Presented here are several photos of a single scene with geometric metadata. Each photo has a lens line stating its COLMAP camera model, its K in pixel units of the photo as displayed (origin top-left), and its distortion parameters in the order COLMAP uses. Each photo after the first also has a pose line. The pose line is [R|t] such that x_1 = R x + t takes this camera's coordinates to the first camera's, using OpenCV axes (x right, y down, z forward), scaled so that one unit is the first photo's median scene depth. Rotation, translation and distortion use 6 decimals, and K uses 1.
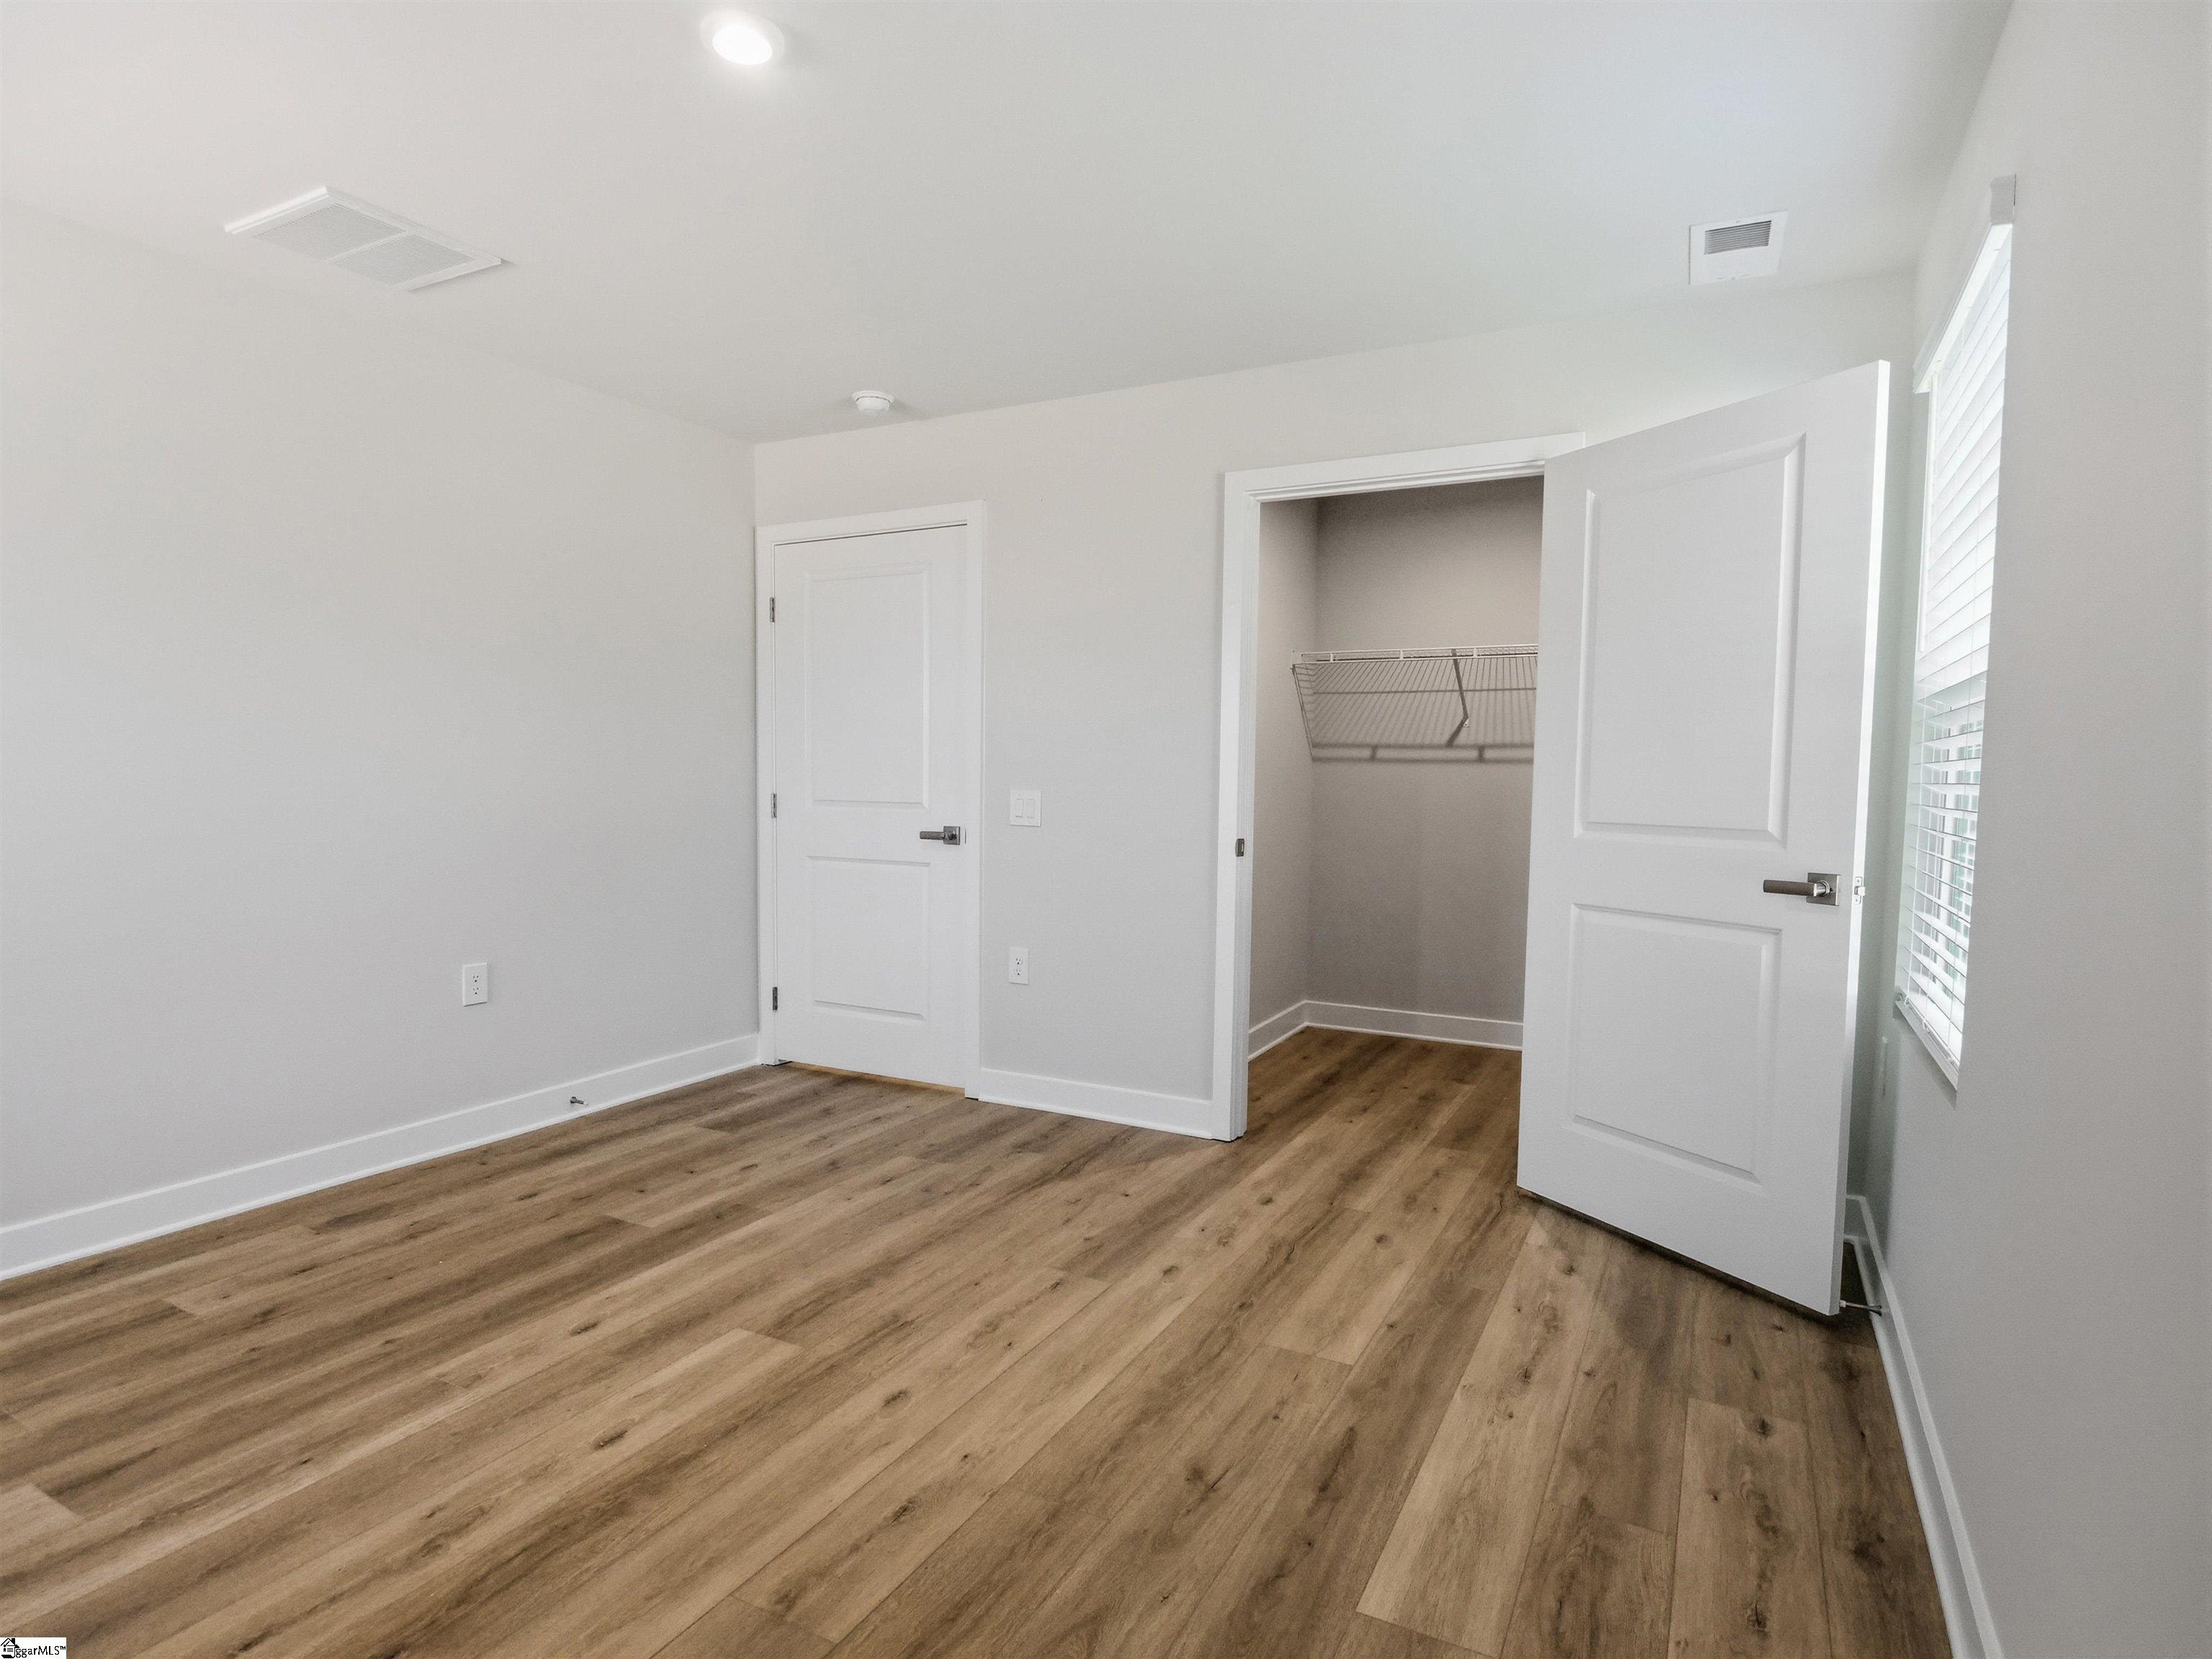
lens RADIAL K [[1192.5, 0, 1104.5], [0, 1192.5, 837.1], [0, 0, 1]] dist [-0.003390, -0.004102]
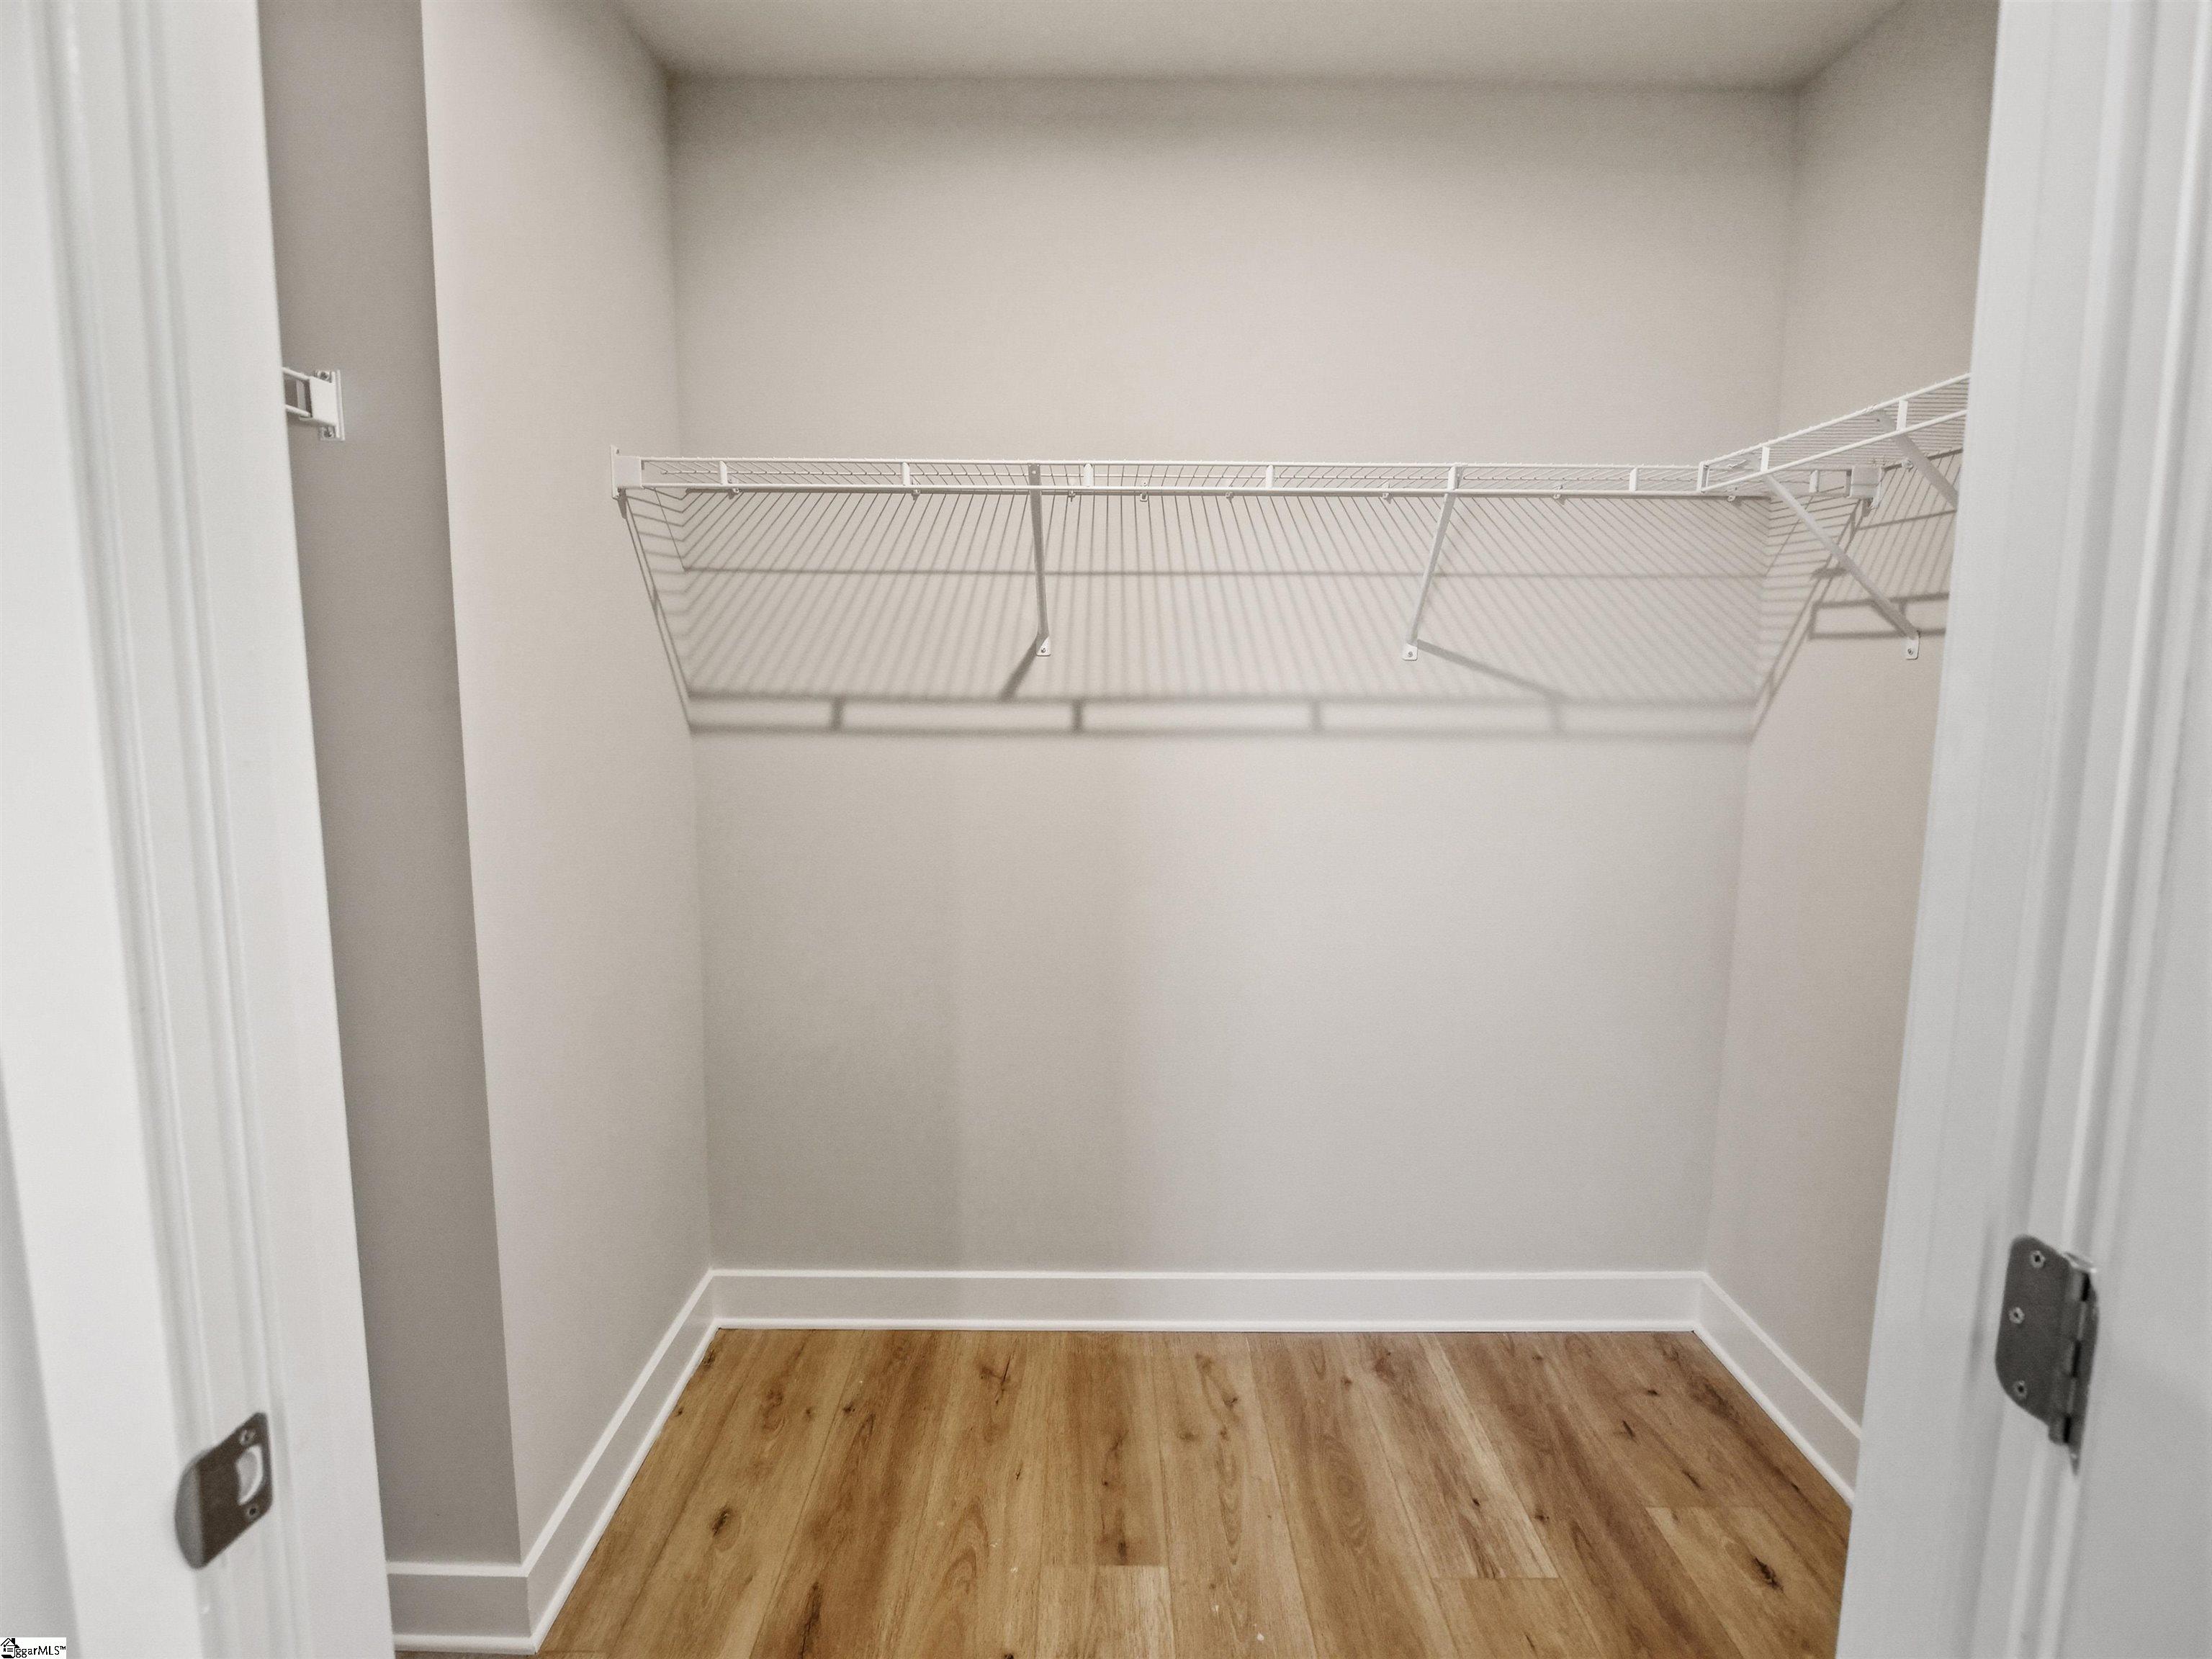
lens RADIAL K [[1192.5, 0, 1104.5], [0, 1192.5, 837.1], [0, 0, 1]] dist [-0.003390, -0.004102]
pose [[0.879263, -0.070677, 0.471065, 0.107241], [0.034439, 0.995775, 0.085121, -0.061912], [-0.475091, -0.058620, 0.877982, 0.590165]]
